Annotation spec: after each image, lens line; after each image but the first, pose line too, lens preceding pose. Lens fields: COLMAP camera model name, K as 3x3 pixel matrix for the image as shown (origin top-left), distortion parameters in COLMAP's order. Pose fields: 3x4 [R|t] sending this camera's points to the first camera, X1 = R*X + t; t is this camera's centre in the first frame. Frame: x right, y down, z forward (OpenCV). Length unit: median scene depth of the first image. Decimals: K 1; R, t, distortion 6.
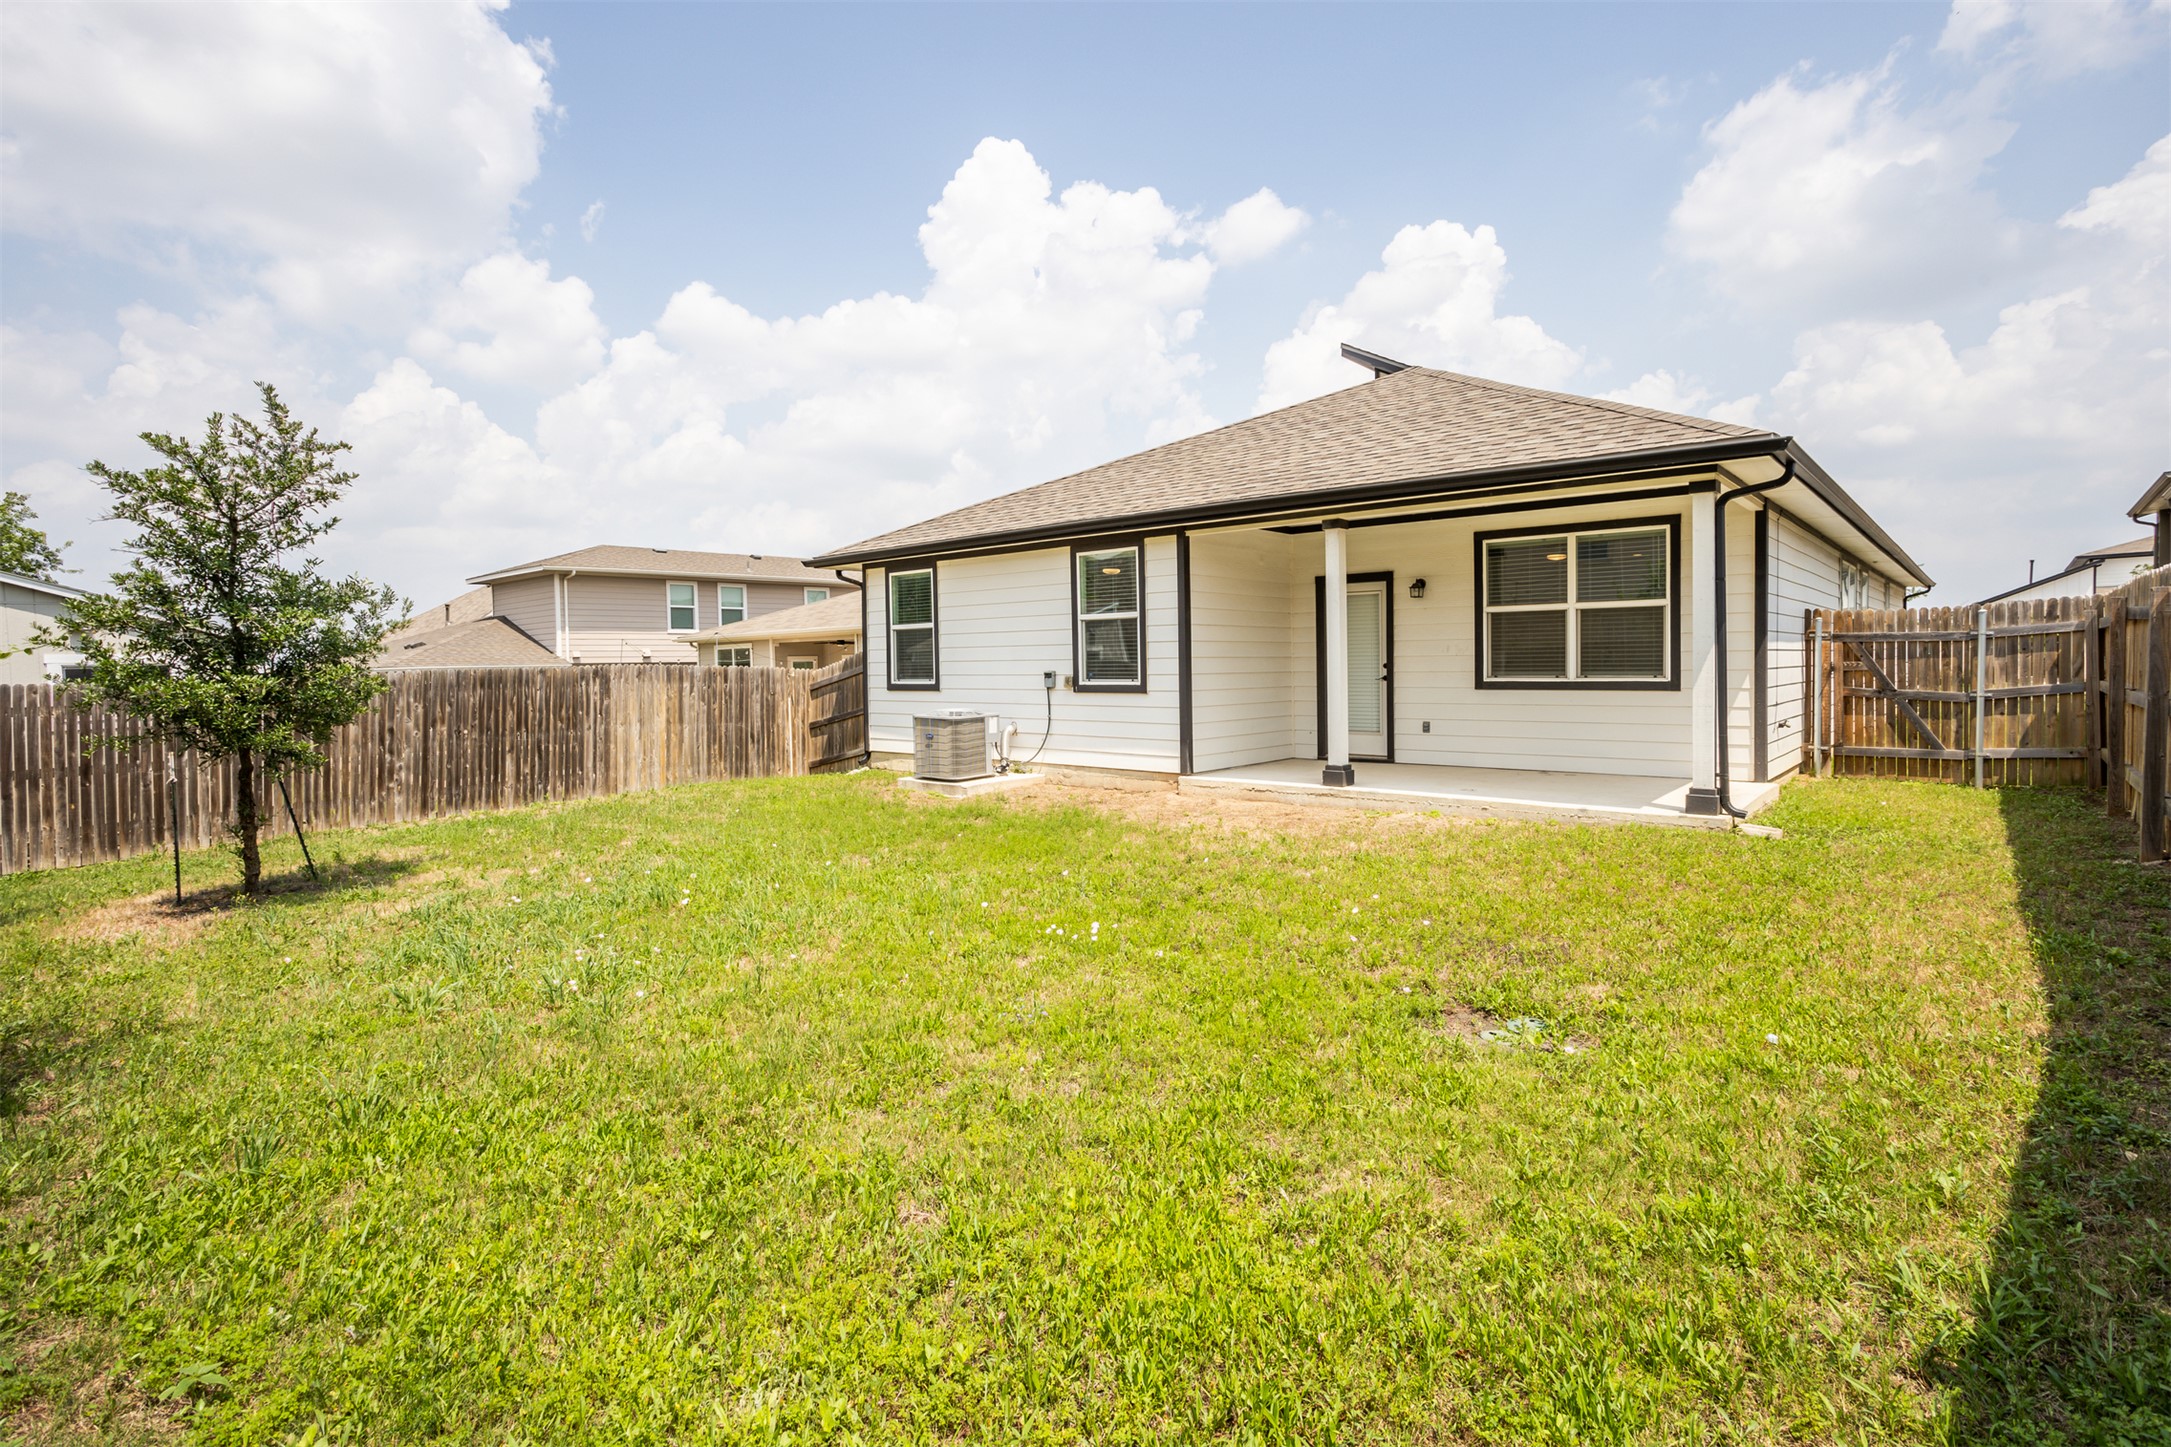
lens RADIAL K [[1040.0, 0, 1091.7], [0, 1040.0, 691.4], [0, 0, 1]] dist [-0.039132, 0.000472]
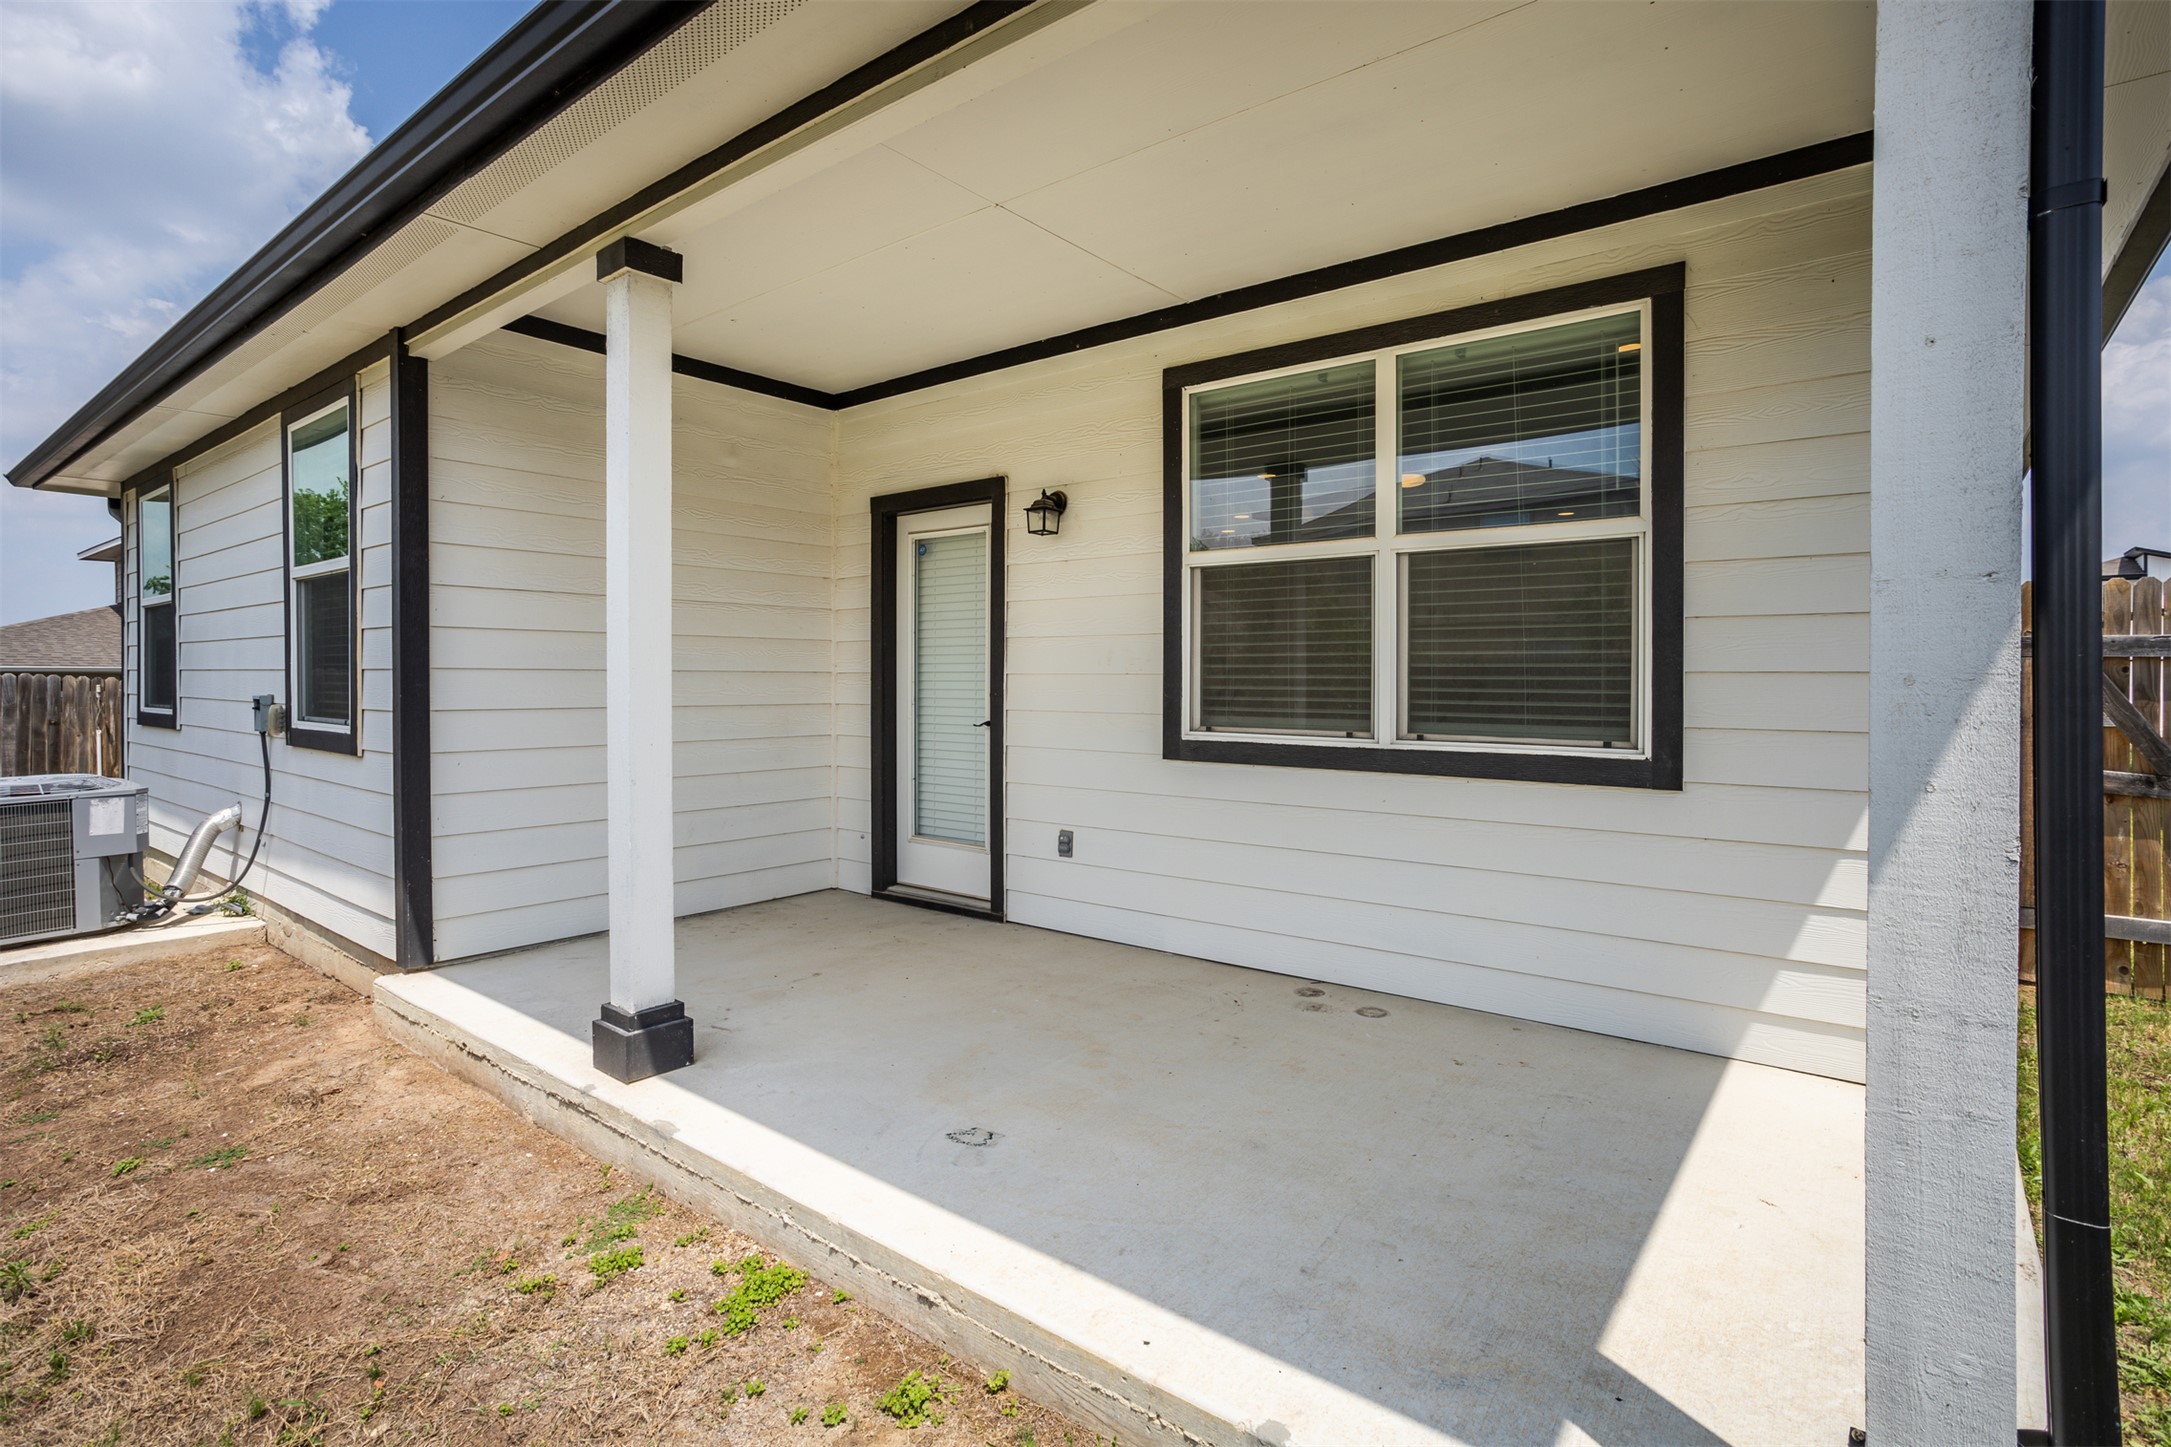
lens RADIAL K [[1040.0, 0, 1091.7], [0, 1040.0, 691.4], [0, 0, 1]] dist [-0.039132, 0.000472]
pose [[0.998090, 0.016116, 0.059639, 0.298644], [-0.015128, 0.999742, -0.016970, -0.019710], [-0.059897, 0.016035, 0.998076, 0.560497]]
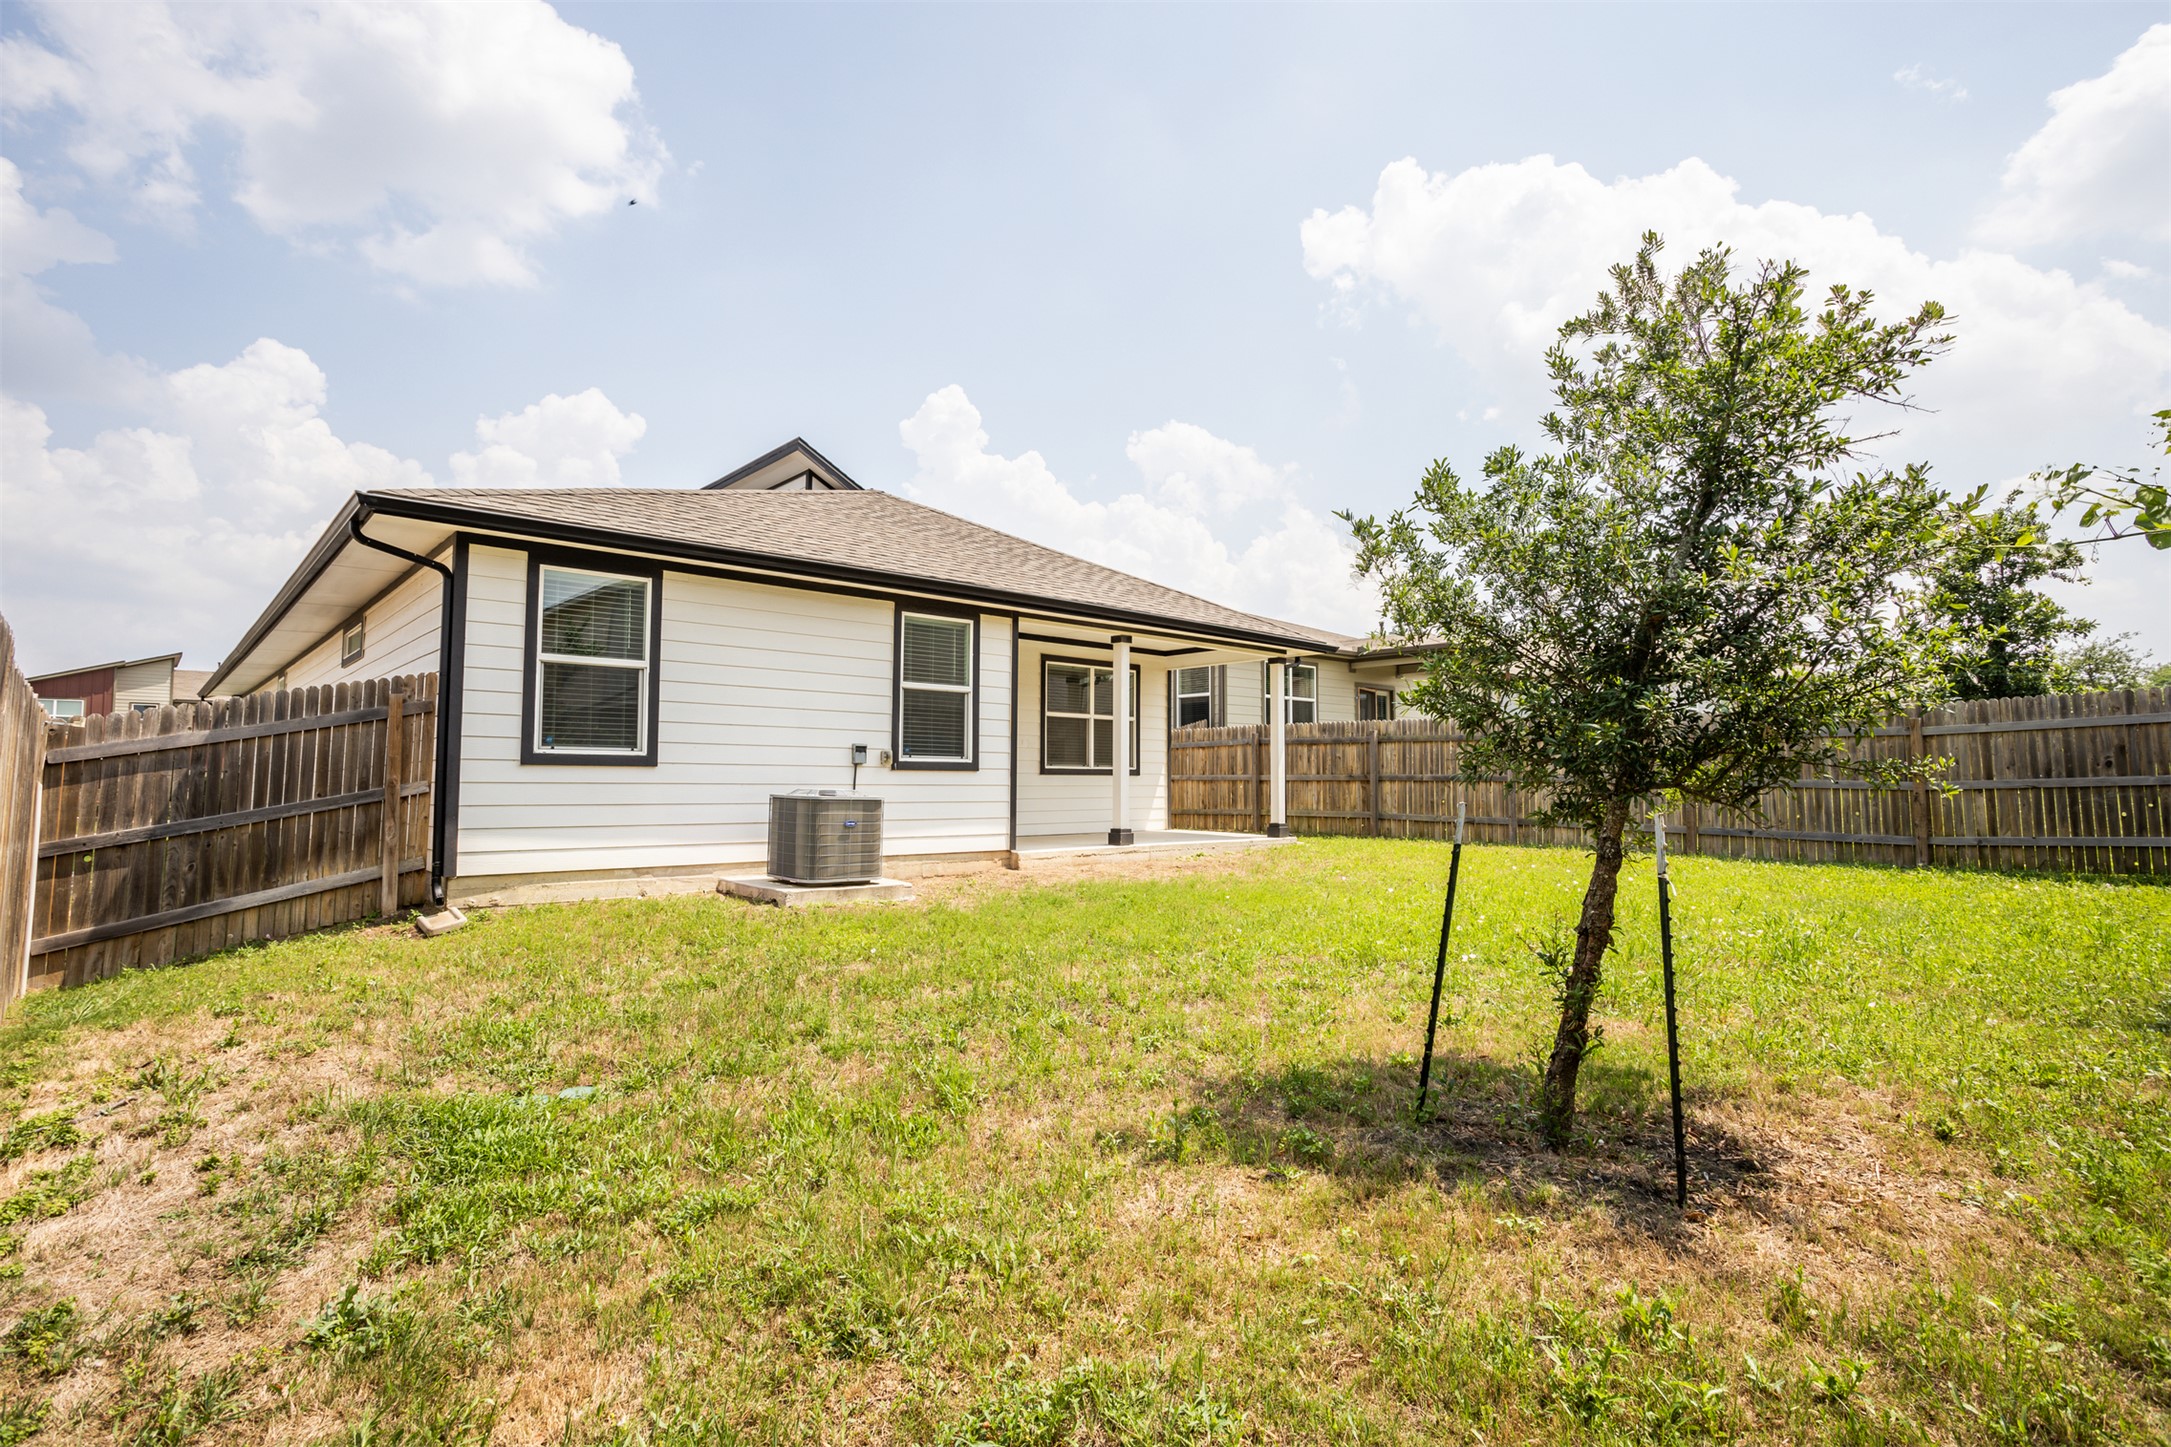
lens RADIAL K [[1068.5, 0, 1115.8], [0, 1068.5, 707.8], [0, 0, 1]] dist [-0.038976, 0.027953]
pose [[0.089253, 0.084367, 0.992429, -0.890756], [0.023887, 0.995938, -0.086813, 0.031175], [-0.995723, 0.031454, 0.086875, 0.744320]]
